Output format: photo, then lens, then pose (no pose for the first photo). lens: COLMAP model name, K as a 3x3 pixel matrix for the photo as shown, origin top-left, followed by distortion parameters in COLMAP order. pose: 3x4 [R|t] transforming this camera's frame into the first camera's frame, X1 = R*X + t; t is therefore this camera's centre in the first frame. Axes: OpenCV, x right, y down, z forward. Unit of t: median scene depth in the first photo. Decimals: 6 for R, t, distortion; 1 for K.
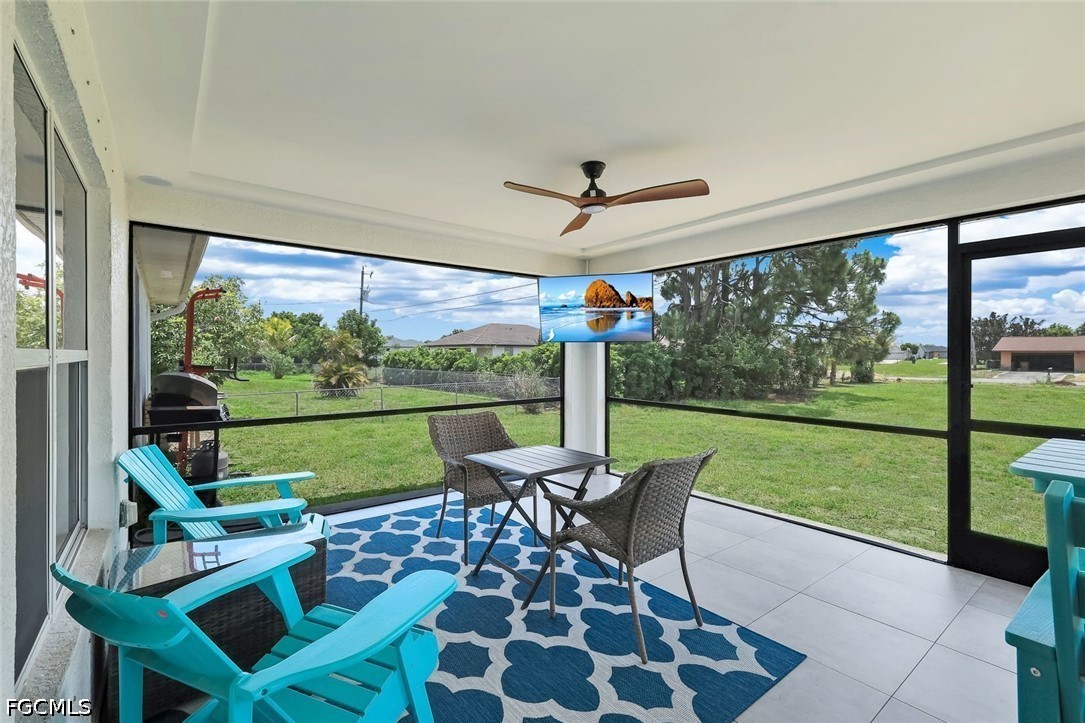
lens RADIAL K [[487.1, 0, 546.2], [0, 487.1, 356.5], [0, 0, 1]] dist [0.019631, 0.000180]
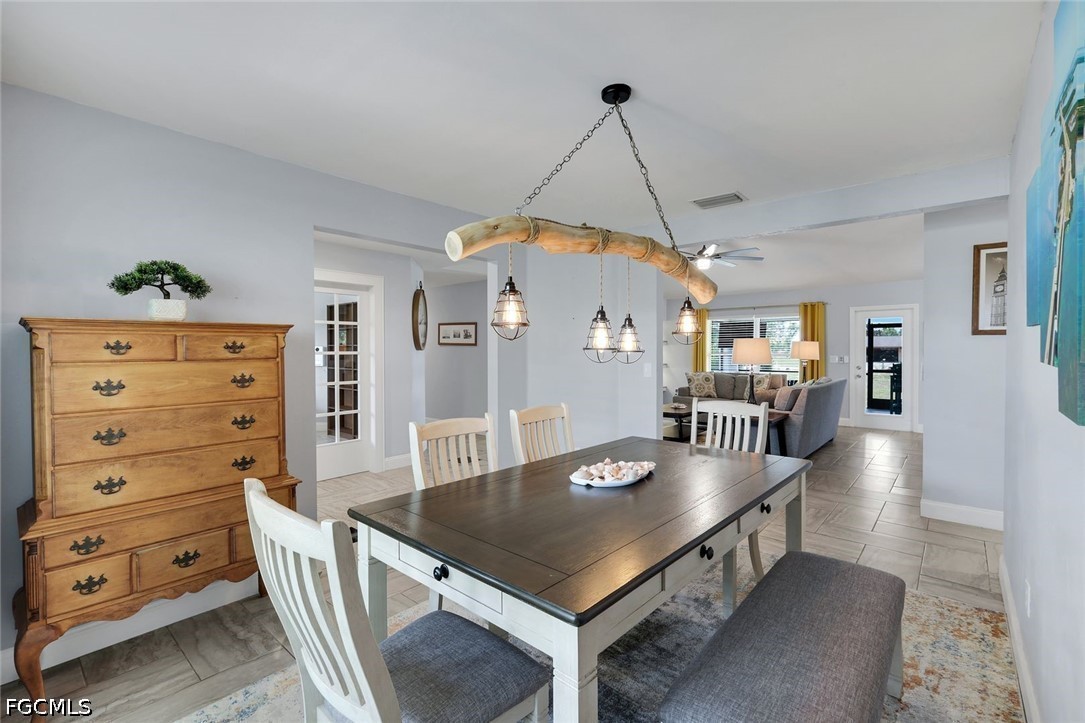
lens RADIAL K [[473.6, 0, 551.4], [0, 473.6, 361.1], [0, 0, 1]] dist [0.006741, 0.001067]
pose [[0.982927, -0.006903, 0.183868, -1.420490], [0.003788, 0.999843, 0.017285, -0.007605], [-0.183959, -0.016294, 0.982799, -1.352612]]
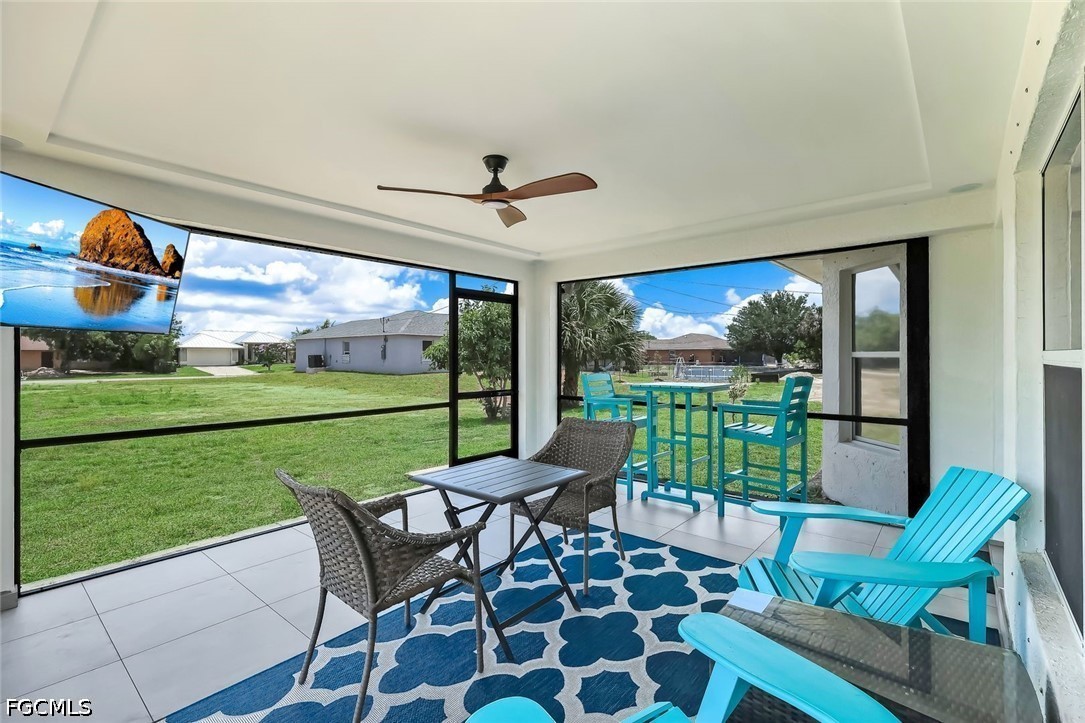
lens RADIAL K [[487.1, 0, 544.5], [0, 487.1, 356.7], [0, 0, 1]] dist [0.019631, 0.000180]
pose [[-0.193538, -0.004467, 0.981083, -0.517960], [0.005984, 0.999966, 0.005734, -0.002269], [-0.981075, 0.006980, -0.193504, 0.649063]]
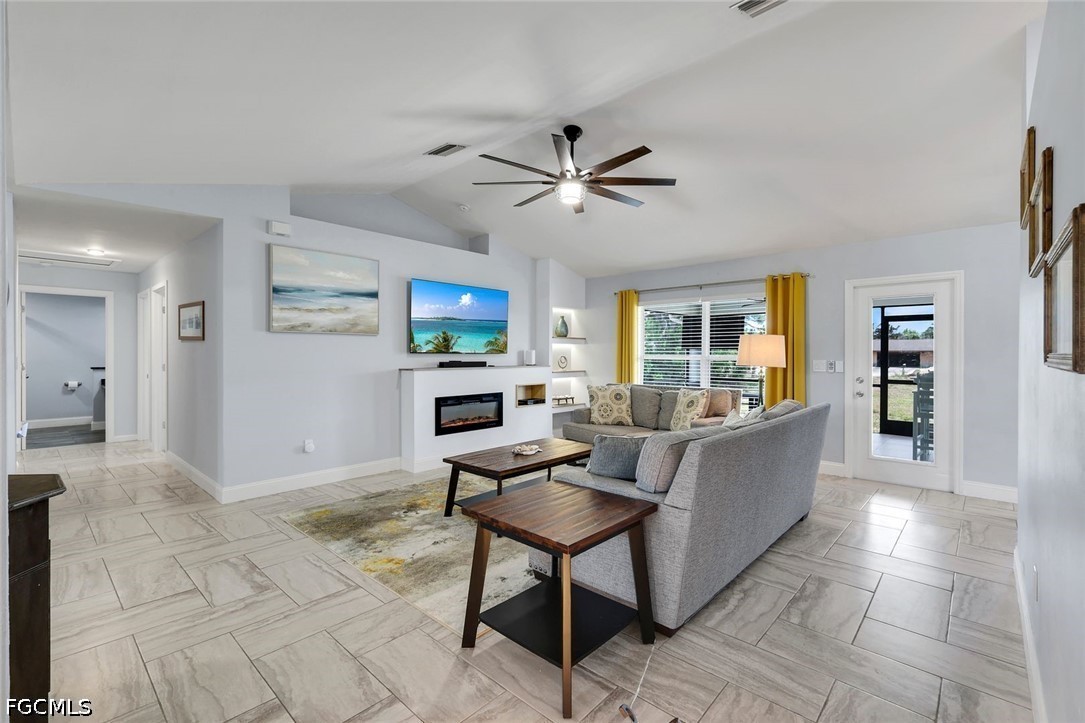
lens RADIAL K [[473.6, 0, 552.3], [0, 473.6, 358.6], [0, 0, 1]] dist [0.006741, 0.001067]
pose [[0.987771, -0.000386, 0.155911, -0.878737], [-0.000794, 0.999972, 0.007502, -0.004860], [-0.155909, -0.007534, 0.987743, -0.828826]]
